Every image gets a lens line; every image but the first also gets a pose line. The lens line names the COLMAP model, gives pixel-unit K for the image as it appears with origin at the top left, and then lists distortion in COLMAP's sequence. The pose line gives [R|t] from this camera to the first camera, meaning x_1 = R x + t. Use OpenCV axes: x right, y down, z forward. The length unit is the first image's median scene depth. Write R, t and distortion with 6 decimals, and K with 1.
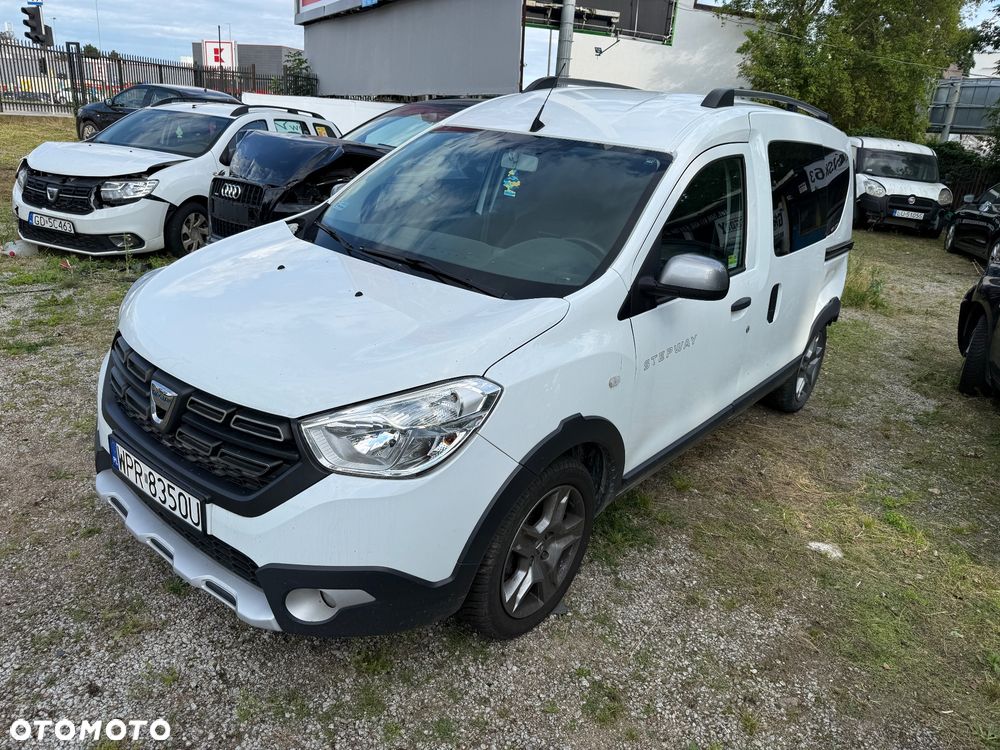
lens RADIAL K [[704.3, 0, 503.6], [0, 704.3, 373.4], [0, 0, 1]] dist [0.006860, -0.014205]
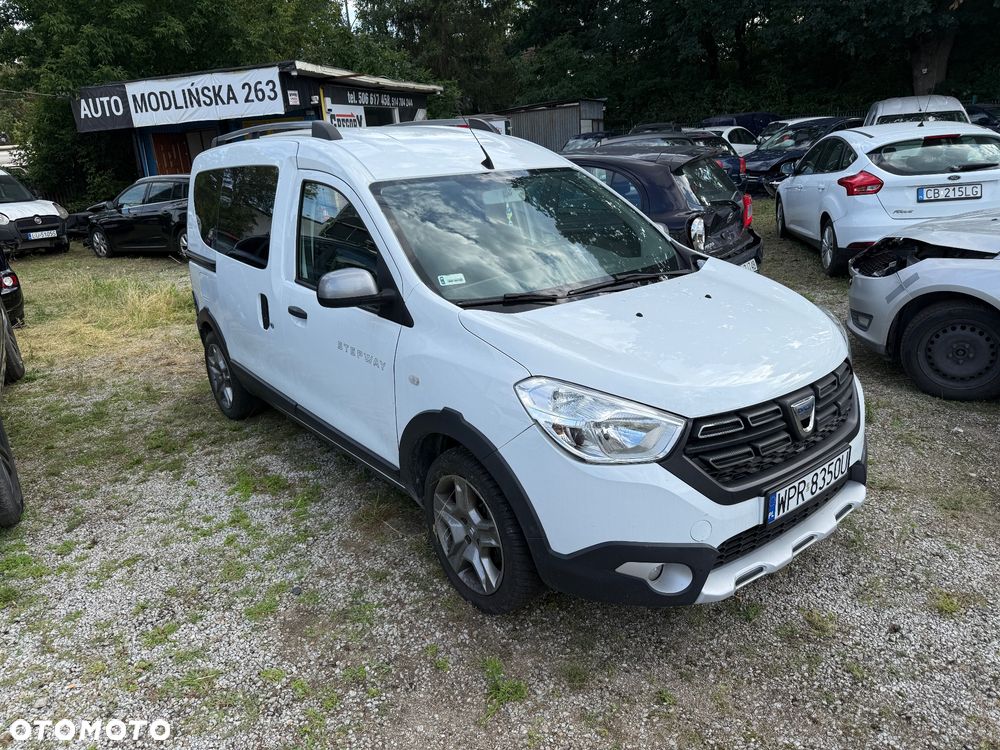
lens RADIAL K [[703.7, 0, 504.3], [0, 703.7, 370.6], [0, 0, 1]] dist [0.001441, -0.007526]
pose [[0.213884, -0.393196, 0.894232, -1.092327], [0.403646, 0.869184, 0.285638, -0.377324], [-0.889564, 0.299860, 0.344617, 0.693702]]
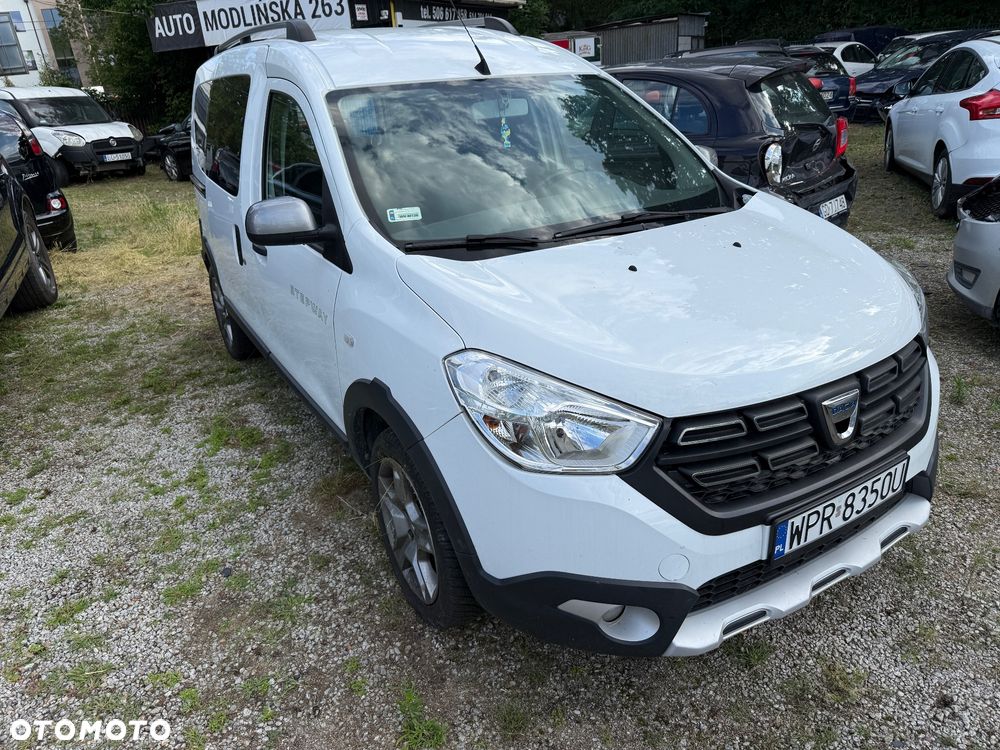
lens RADIAL K [[706.0, 0, 500.0], [0, 706.0, 375.0], [0, 0, 1]] dist [-0.009218, 0.002729]
pose [[0.341257, -0.466884, 0.815821, -0.883486], [0.403375, 0.856681, 0.321536, -0.298835], [-0.849018, 0.219355, 0.480678, 0.634011]]
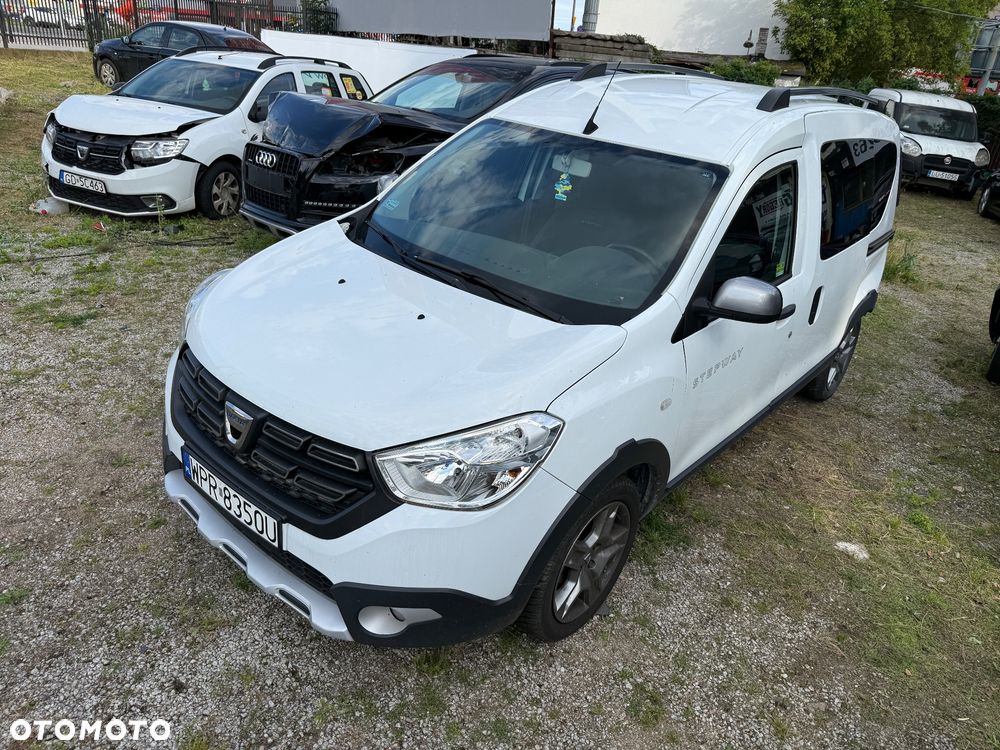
lens RADIAL K [[702.7, 0, 511.1], [0, 702.7, 381.7], [0, 0, 1]] dist [0.009916, -0.019153]
pose [[0.999687, 0.023780, -0.007771, -0.048141], [-0.022940, 0.995253, 0.094584, -0.087633], [0.009983, -0.094376, 0.995487, -0.019979]]
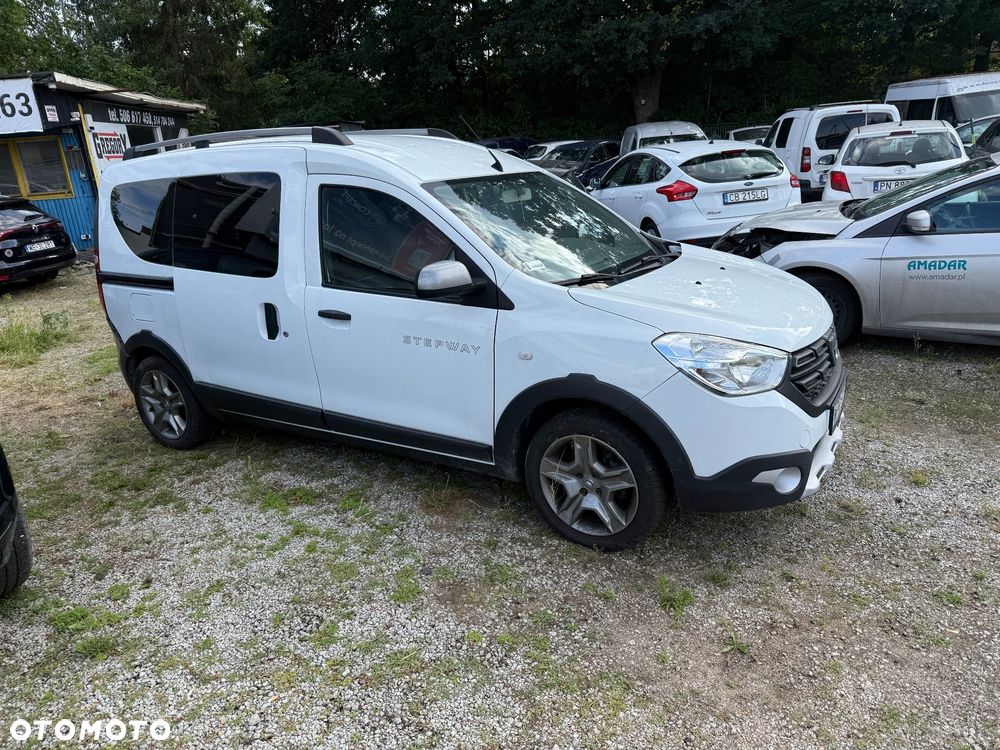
lens RADIAL K [[704.3, 0, 503.6], [0, 704.3, 373.4], [0, 0, 1]] dist [0.006860, -0.014205]
pose [[-0.143015, -0.371243, 0.917456, -1.232863], [0.381888, 0.834500, 0.397204, -0.539779], [-0.913076, 0.407171, 0.022427, 1.119253]]
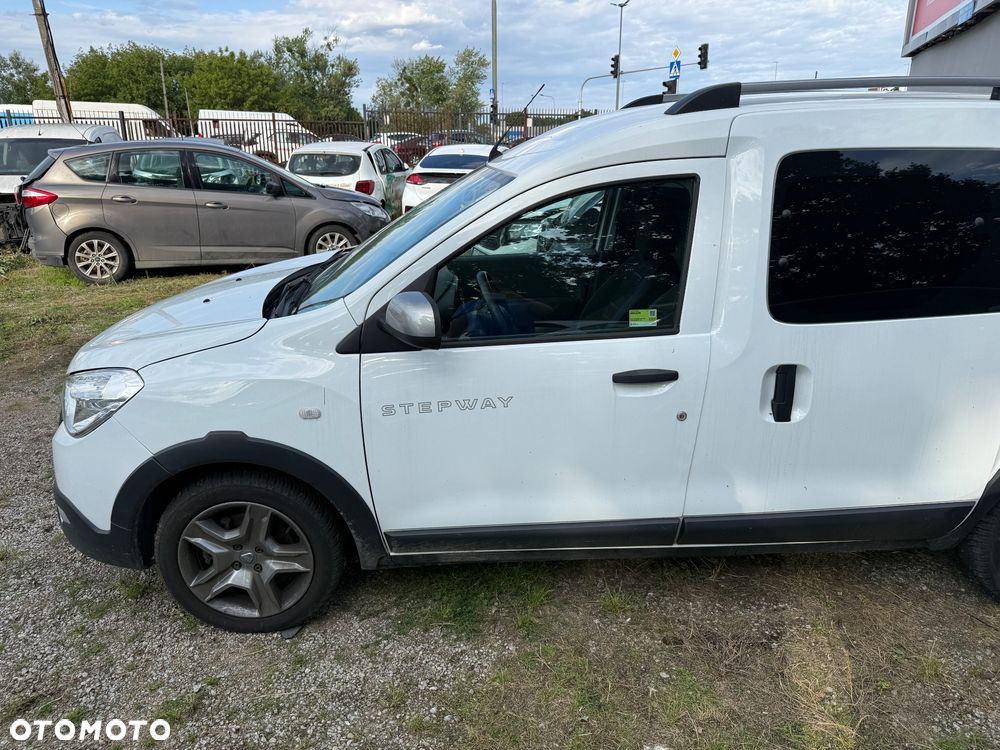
lens RADIAL K [[713.7, 0, 500.0], [0, 713.7, 375.0], [0, 0, 1]] dist [0.030843, -0.045174]
pose [[0.653113, 0.153920, -0.741452, 0.810789], [-0.201971, 0.979064, 0.025339, -0.091124], [0.729829, 0.133203, 0.670527, 0.407353]]
